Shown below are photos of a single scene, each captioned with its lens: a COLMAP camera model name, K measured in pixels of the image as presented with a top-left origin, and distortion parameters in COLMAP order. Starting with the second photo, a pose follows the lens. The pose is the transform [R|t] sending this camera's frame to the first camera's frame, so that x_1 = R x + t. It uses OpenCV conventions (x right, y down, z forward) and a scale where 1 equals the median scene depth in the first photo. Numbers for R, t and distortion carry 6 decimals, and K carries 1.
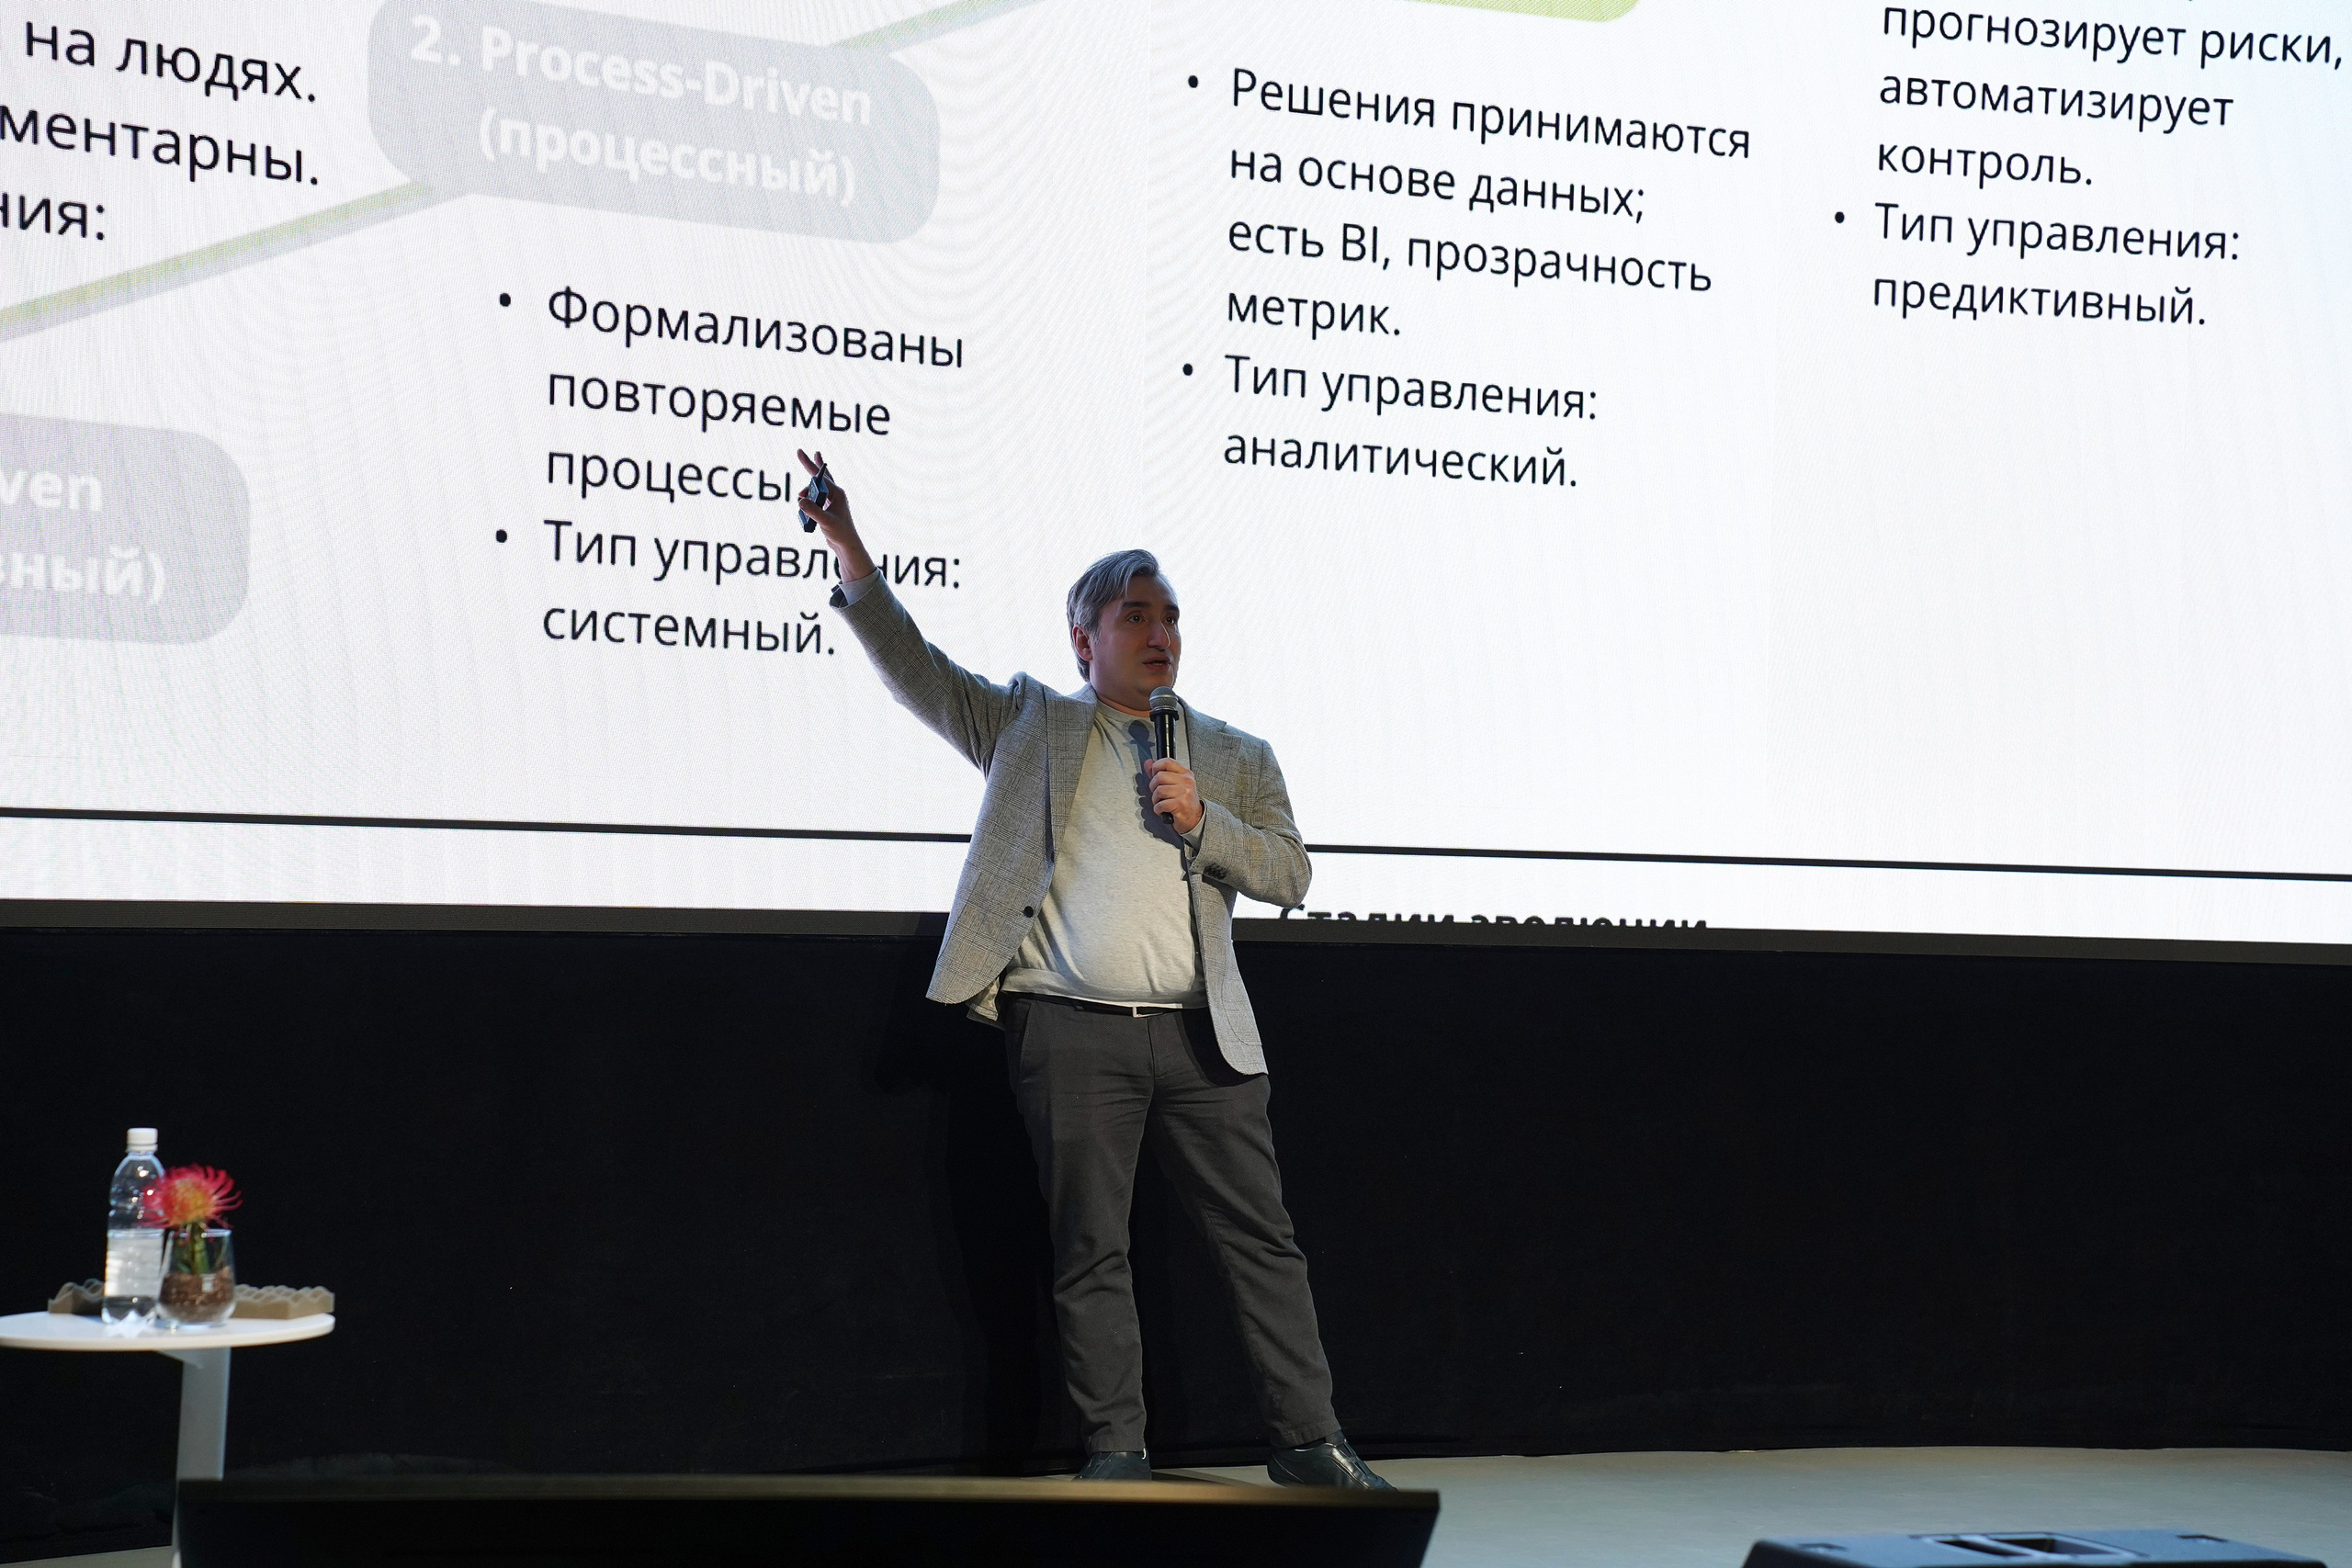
lens RADIAL K [[4778.0, 0, 1175.8], [0, 4778.0, 773.8], [0, 0, 1]] dist [0.584318, 0.000000]
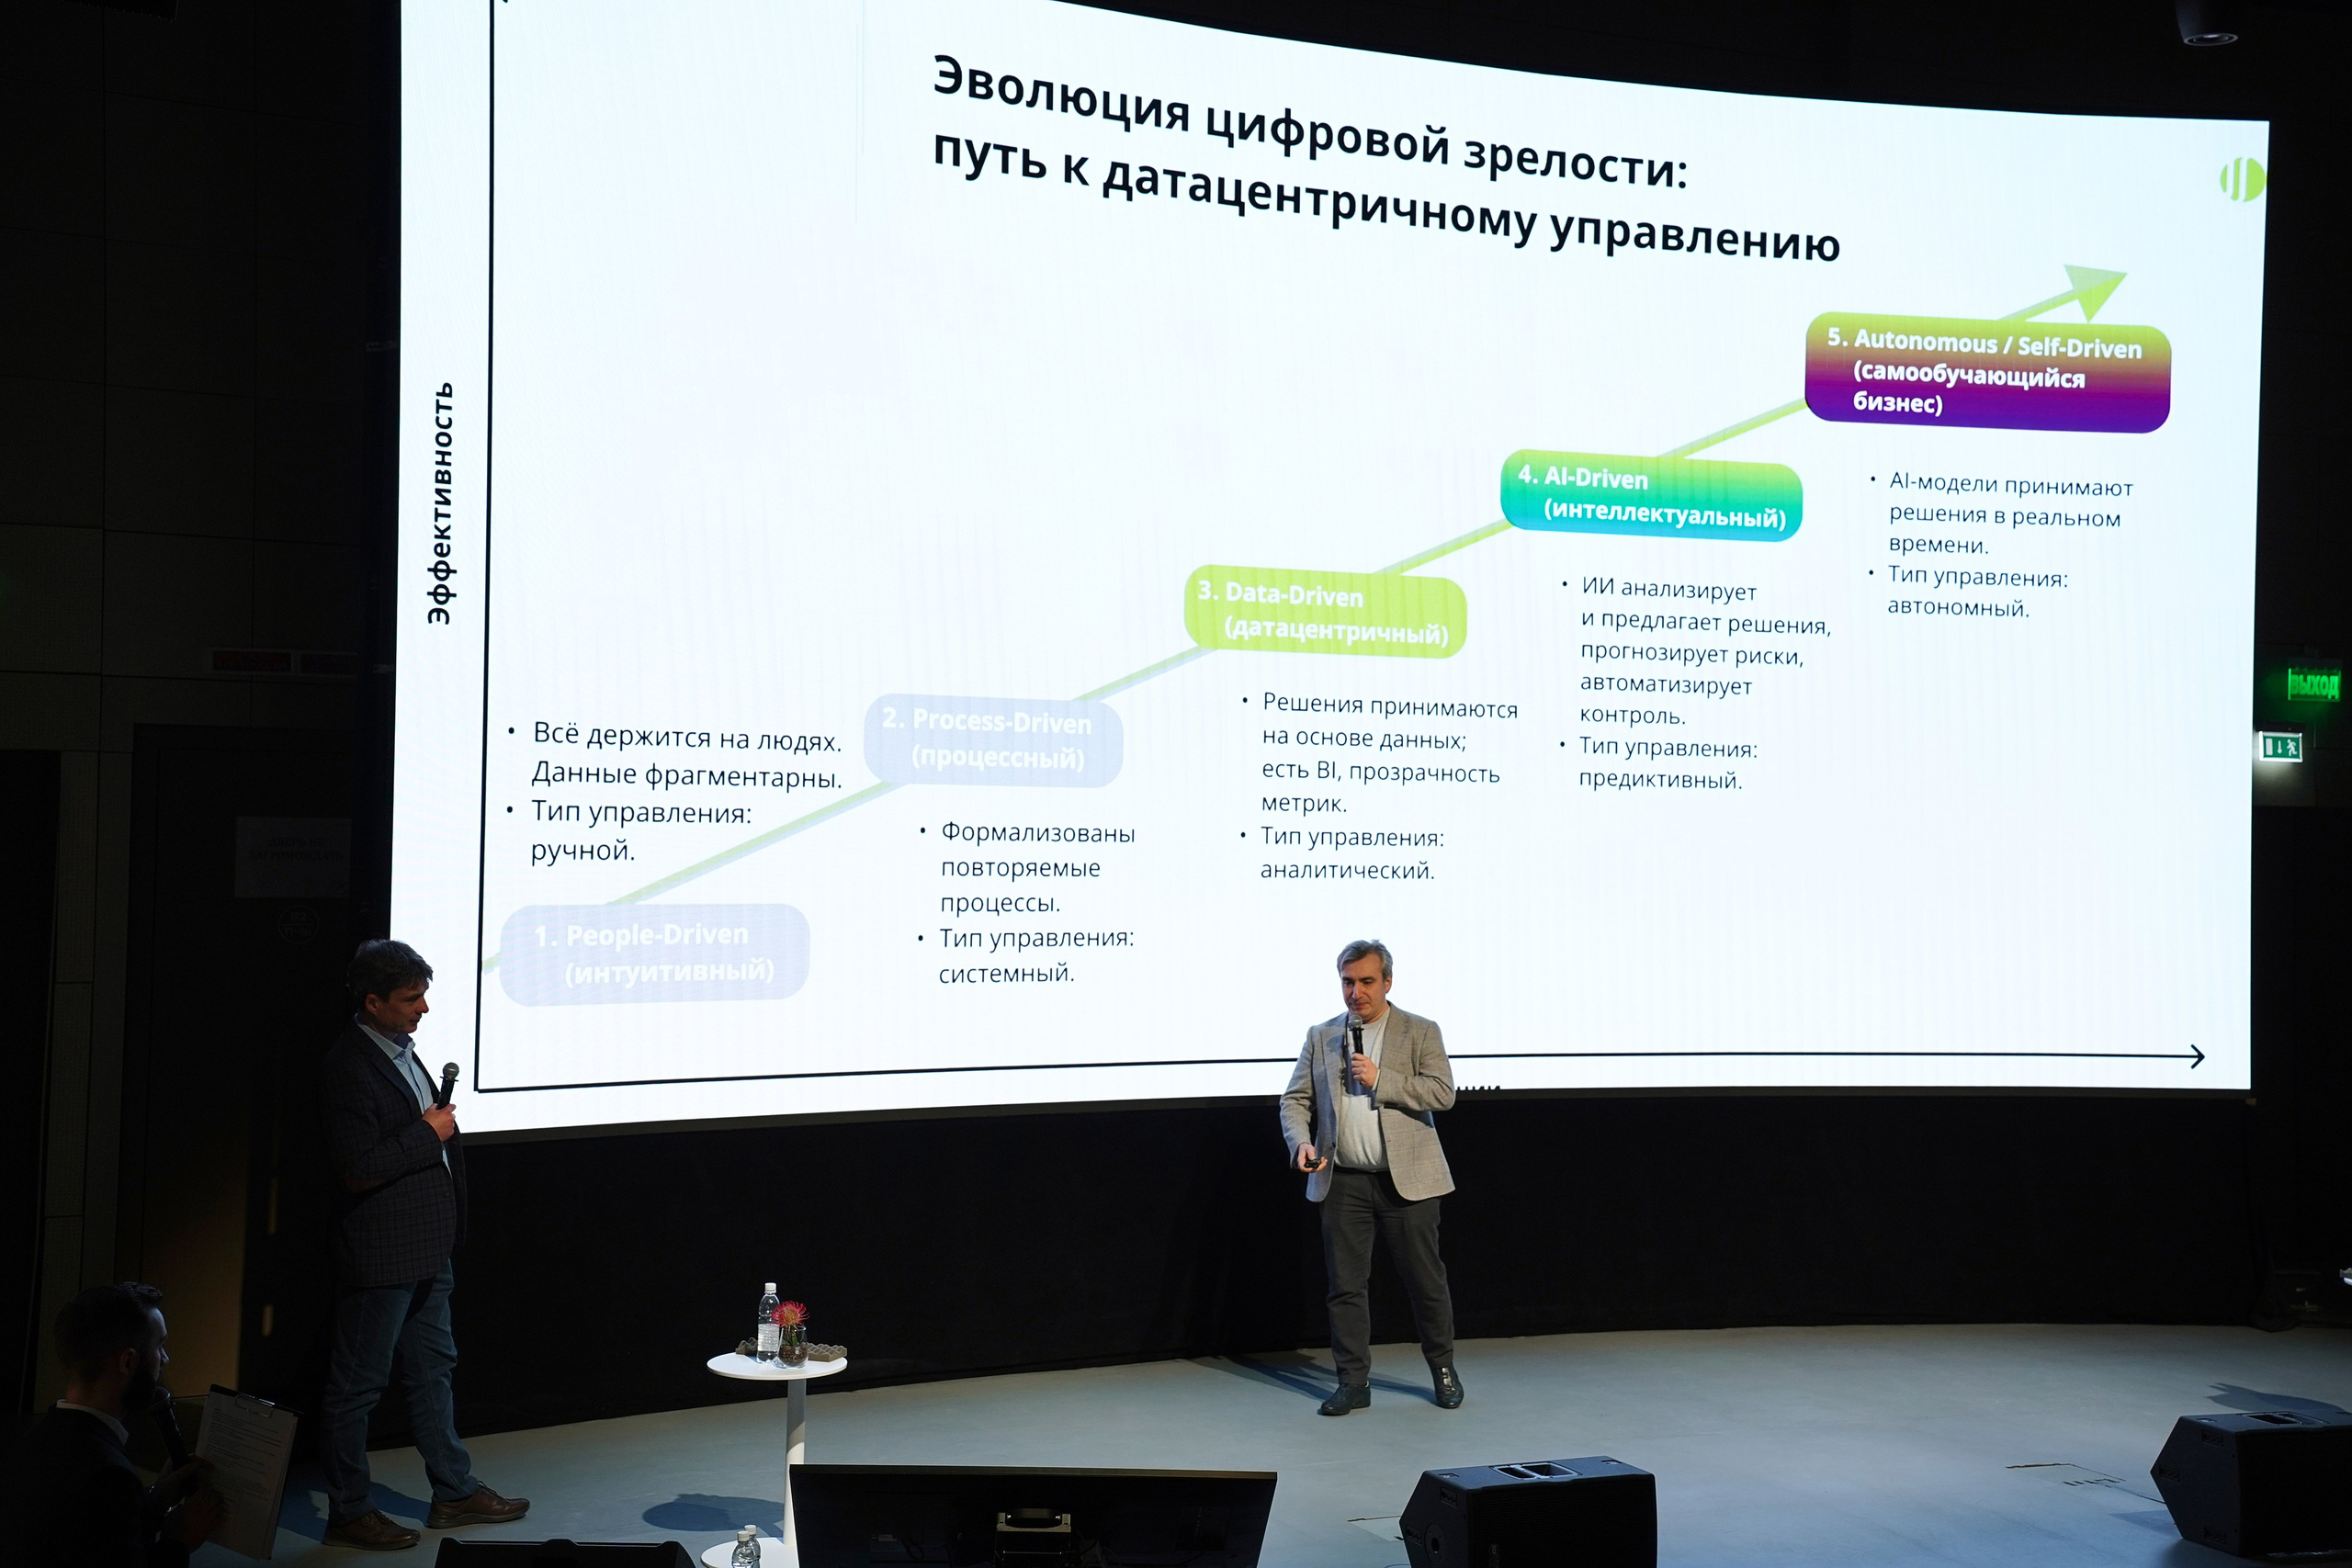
lens RADIAL K [[2933.8, 0, 1168.0], [0, 2933.8, 772.1], [0, 0, 1]] dist [0.143613, 0.000000]
pose [[0.997856, -0.004982, -0.065256, 0.056252], [0.005659, 0.999932, 0.010197, -0.130540], [0.065200, -0.010544, 0.997816, -0.300976]]
